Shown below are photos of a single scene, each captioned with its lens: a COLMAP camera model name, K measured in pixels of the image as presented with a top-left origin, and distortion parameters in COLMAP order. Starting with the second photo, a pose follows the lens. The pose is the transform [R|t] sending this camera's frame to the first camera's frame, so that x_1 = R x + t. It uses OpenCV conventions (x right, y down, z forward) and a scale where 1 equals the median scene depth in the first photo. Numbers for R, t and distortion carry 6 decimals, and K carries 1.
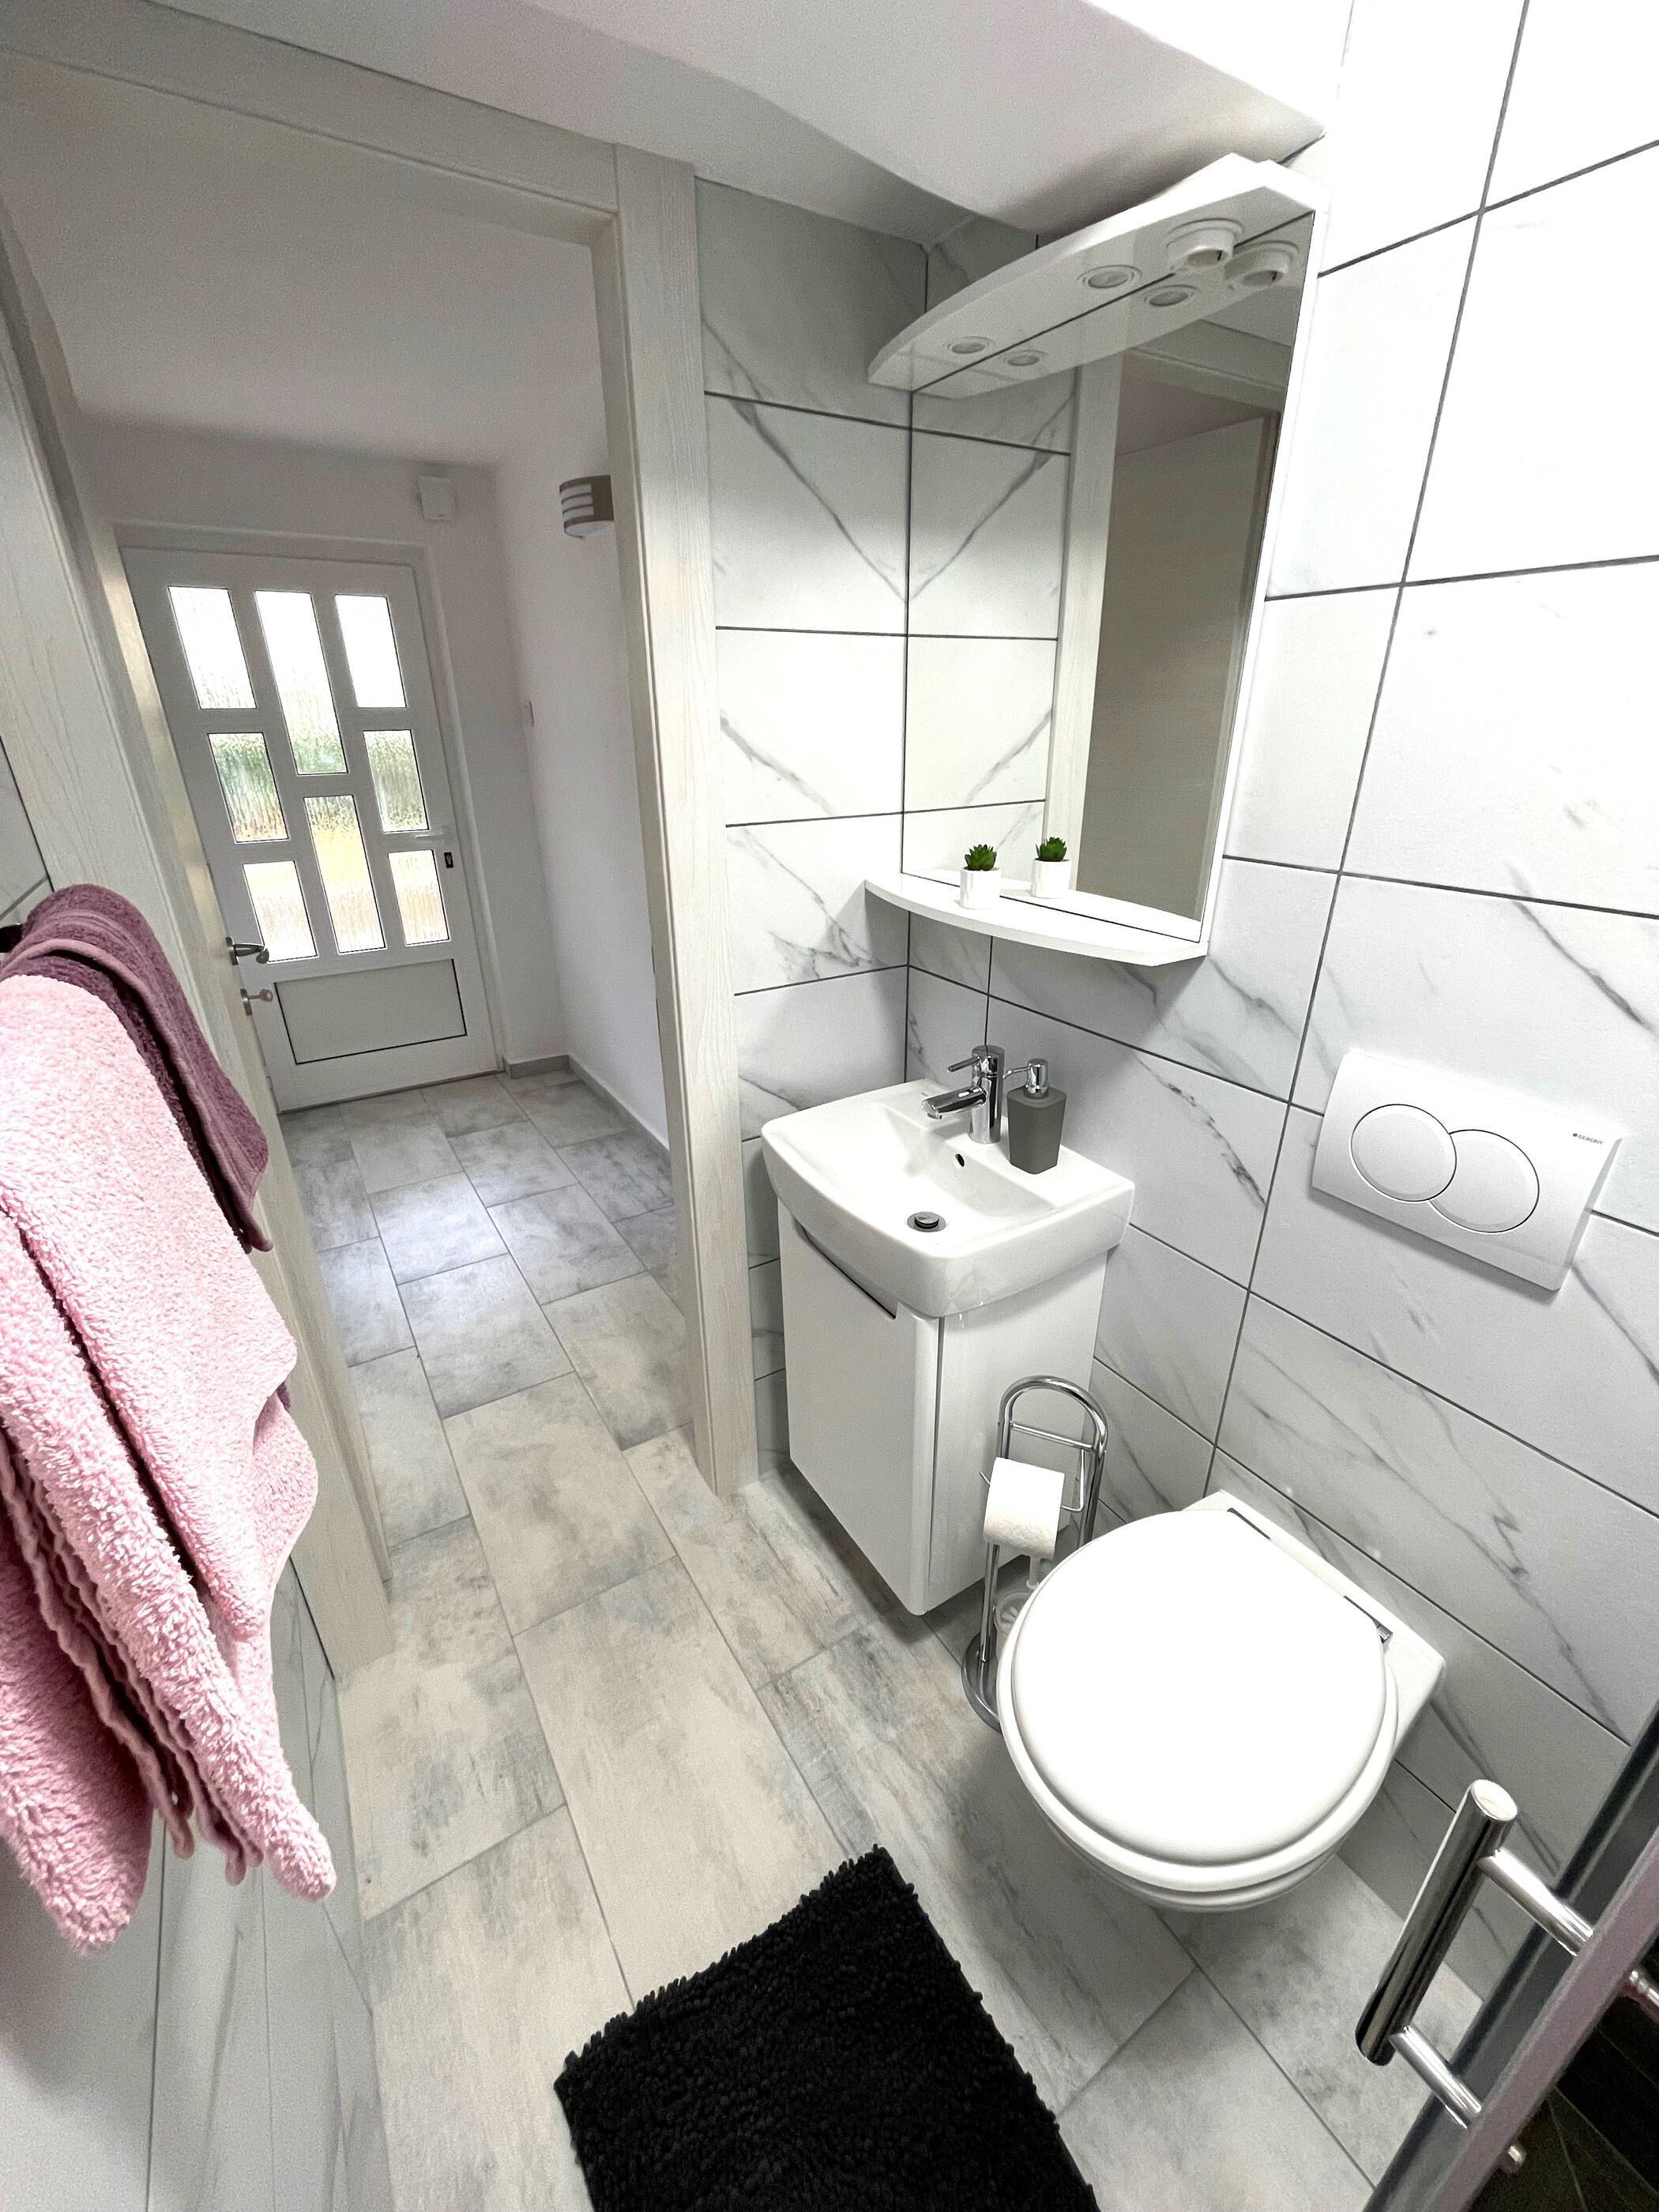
lens RADIAL K [[896.6, 0, 834.7], [0, 896.6, 1109.6], [0, 0, 1]] dist [-0.003257, -0.000245]
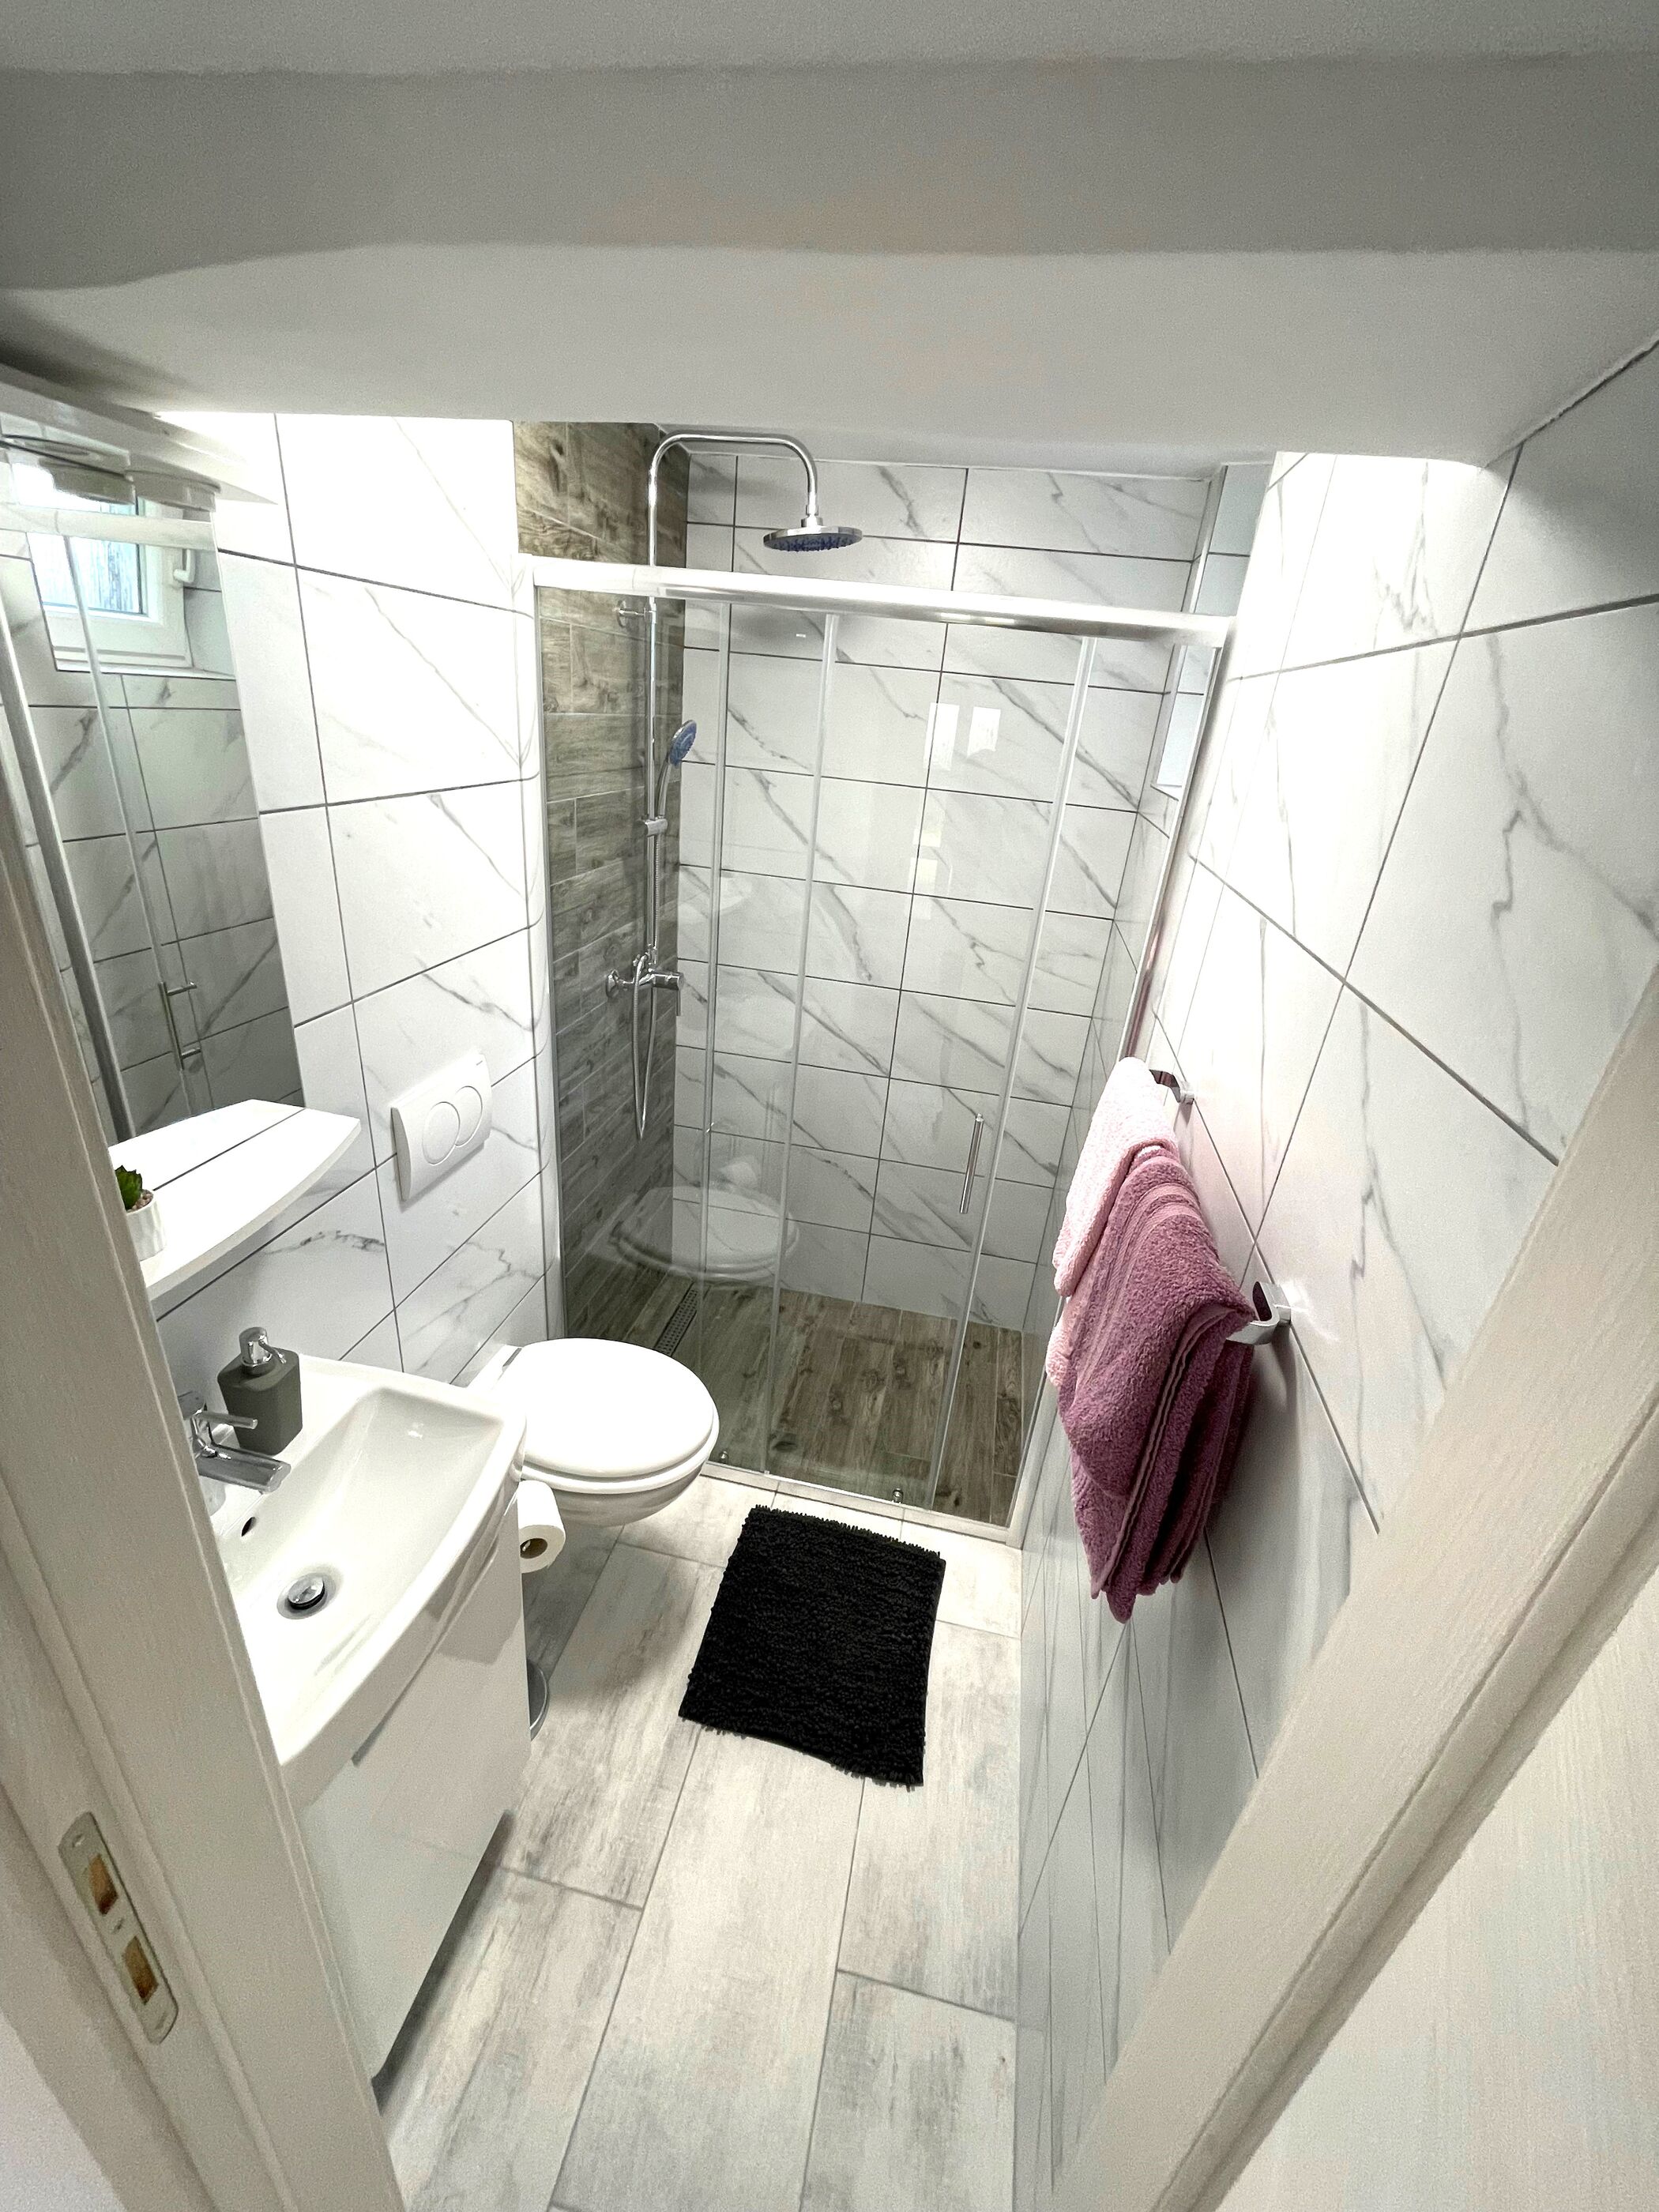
lens RADIAL K [[896.6, 0, 834.7], [0, 896.6, 1109.6], [0, 0, 1]] dist [-0.003257, -0.000245]
pose [[-0.724281, -0.341799, 0.598825, -0.514388], [0.195737, 0.730831, 0.653891, -0.561545], [-0.661139, 0.590812, -0.462424, 0.790911]]
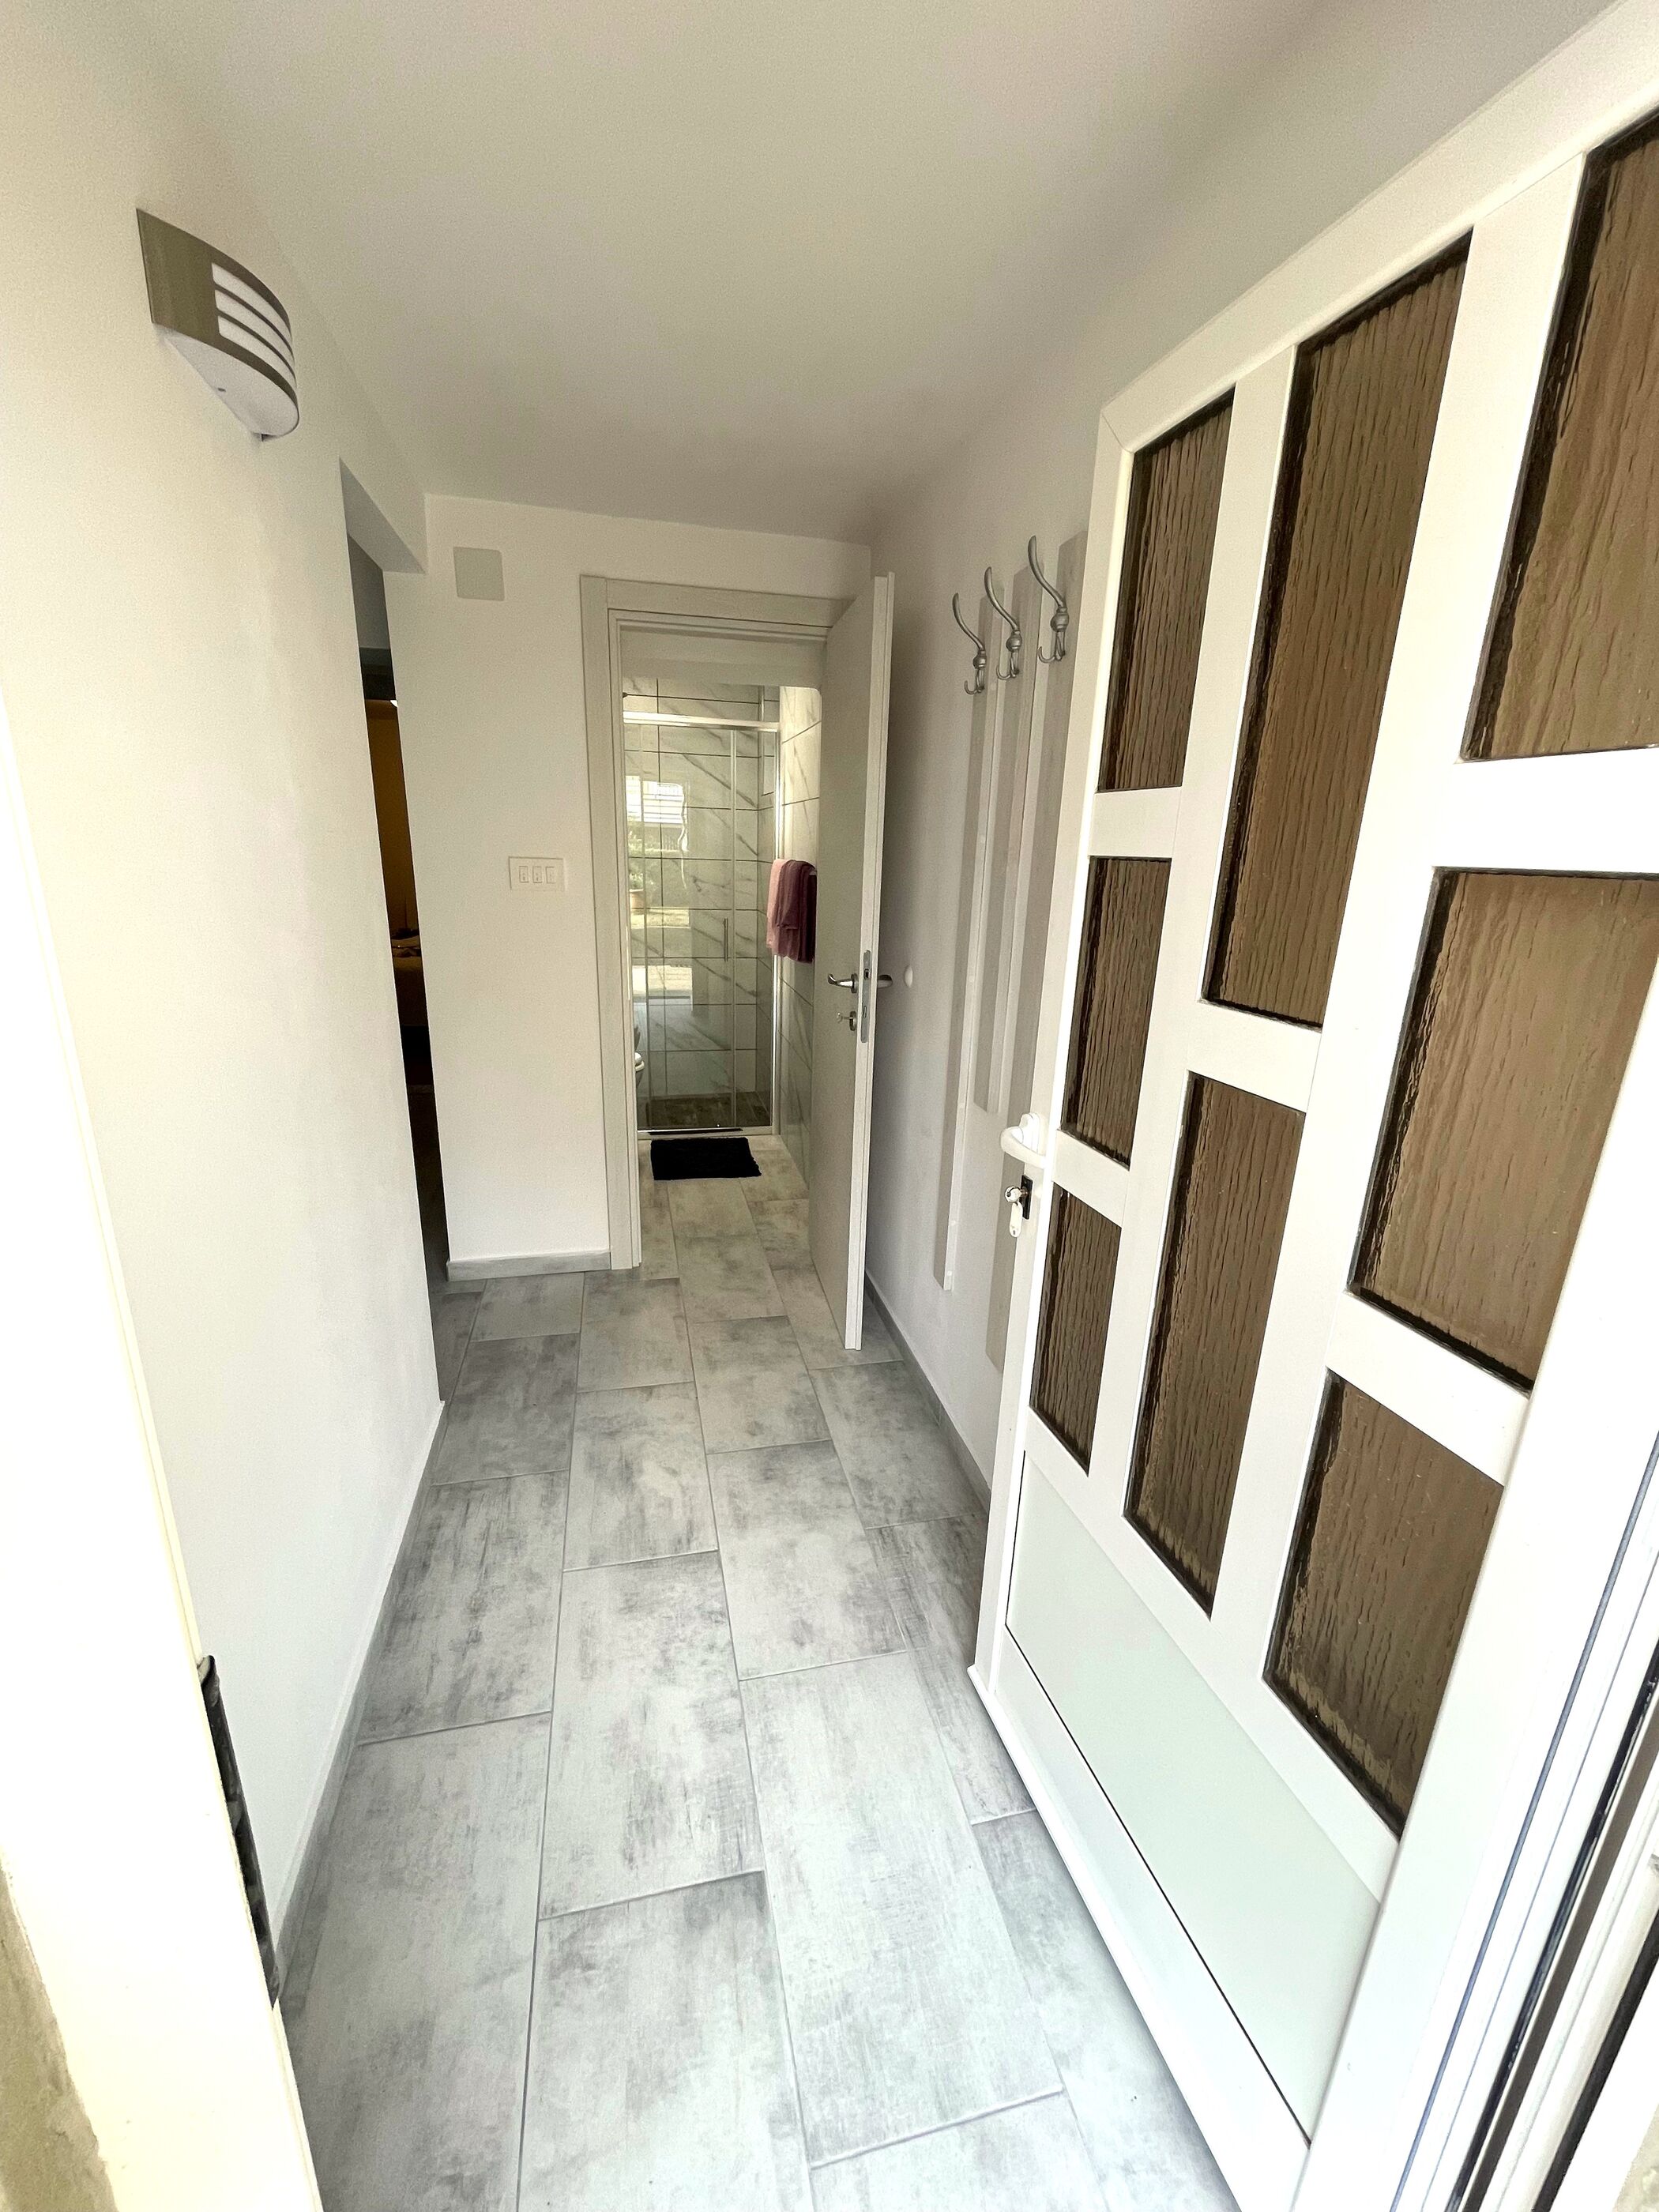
lens RADIAL K [[896.6, 0, 834.7], [0, 896.6, 1109.6], [0, 0, 1]] dist [-0.003257, -0.000245]
pose [[-0.942931, -0.117008, 0.311752, -1.235283], [0.110906, 0.772419, 0.625355, -1.025643], [-0.313975, 0.624242, -0.715361, 2.420786]]
